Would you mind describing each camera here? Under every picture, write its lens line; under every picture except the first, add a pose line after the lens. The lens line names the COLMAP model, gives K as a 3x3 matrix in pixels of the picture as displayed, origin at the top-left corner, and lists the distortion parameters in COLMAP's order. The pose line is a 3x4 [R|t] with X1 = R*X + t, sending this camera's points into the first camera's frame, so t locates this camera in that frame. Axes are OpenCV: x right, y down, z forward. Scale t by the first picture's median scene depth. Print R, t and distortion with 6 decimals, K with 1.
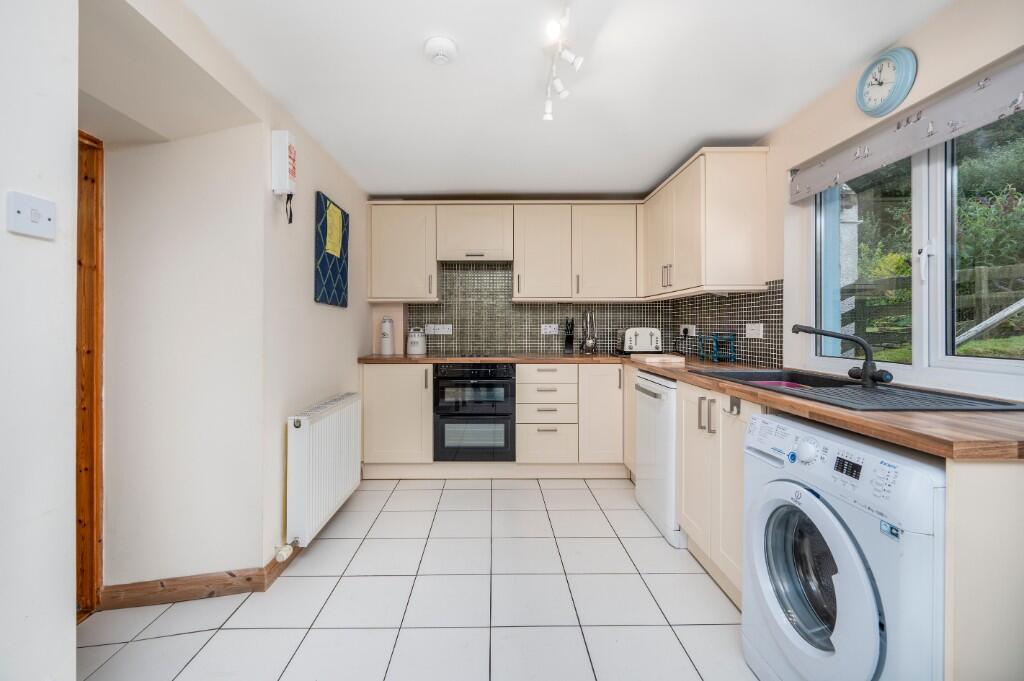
lens RADIAL K [[424.1, 0, 509.4], [0, 424.1, 329.0], [0, 0, 1]] dist [-0.001323, -0.000290]
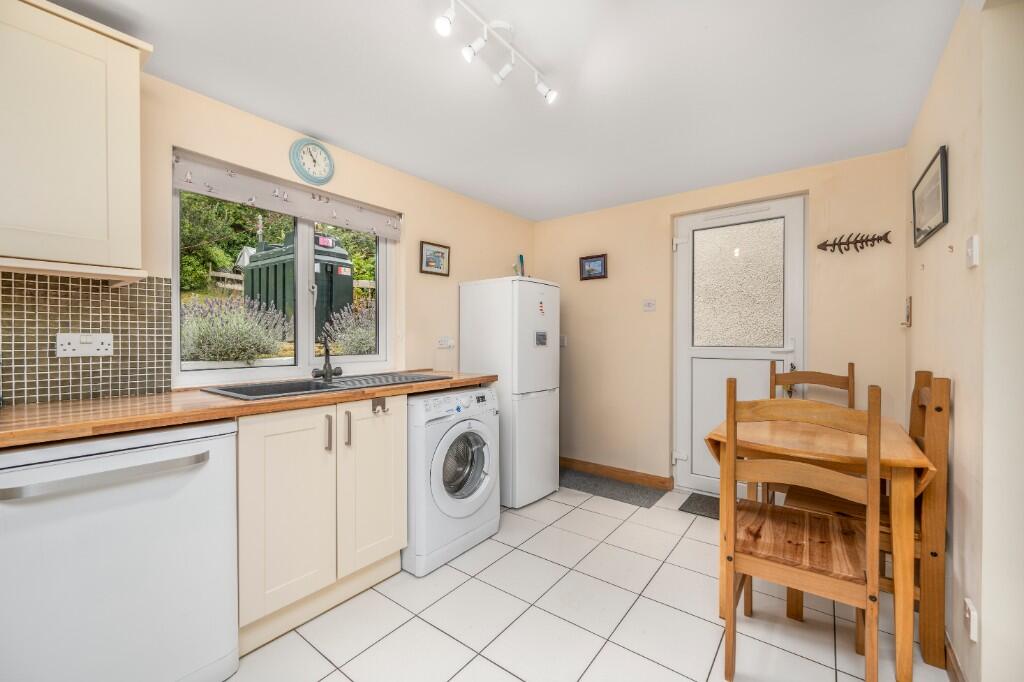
lens RADIAL K [[392.1, 0, 512.0], [0, 392.1, 341.0], [0, 0, 1]] dist [-0.000121, -0.000009]
pose [[-0.766520, -0.005080, 0.642201, -0.282816], [0.005016, 0.999891, 0.013896, -0.006345], [-0.642201, 0.013873, -0.766411, 1.024941]]
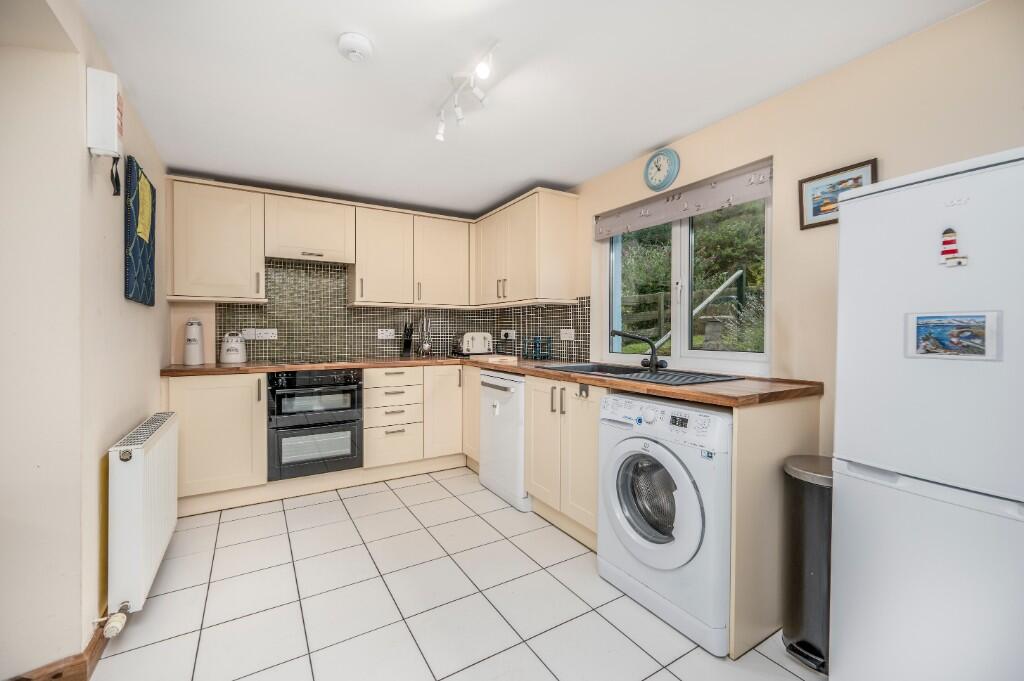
lens RADIAL K [[410.5, 0, 506.1], [0, 410.5, 337.5], [0, 0, 1]] dist [0.000565, 0.000016]
pose [[0.867138, -0.005791, 0.498035, -0.207677], [0.001153, 0.999953, 0.009618, 0.000511], [-0.498067, -0.007766, 0.867104, 0.002036]]
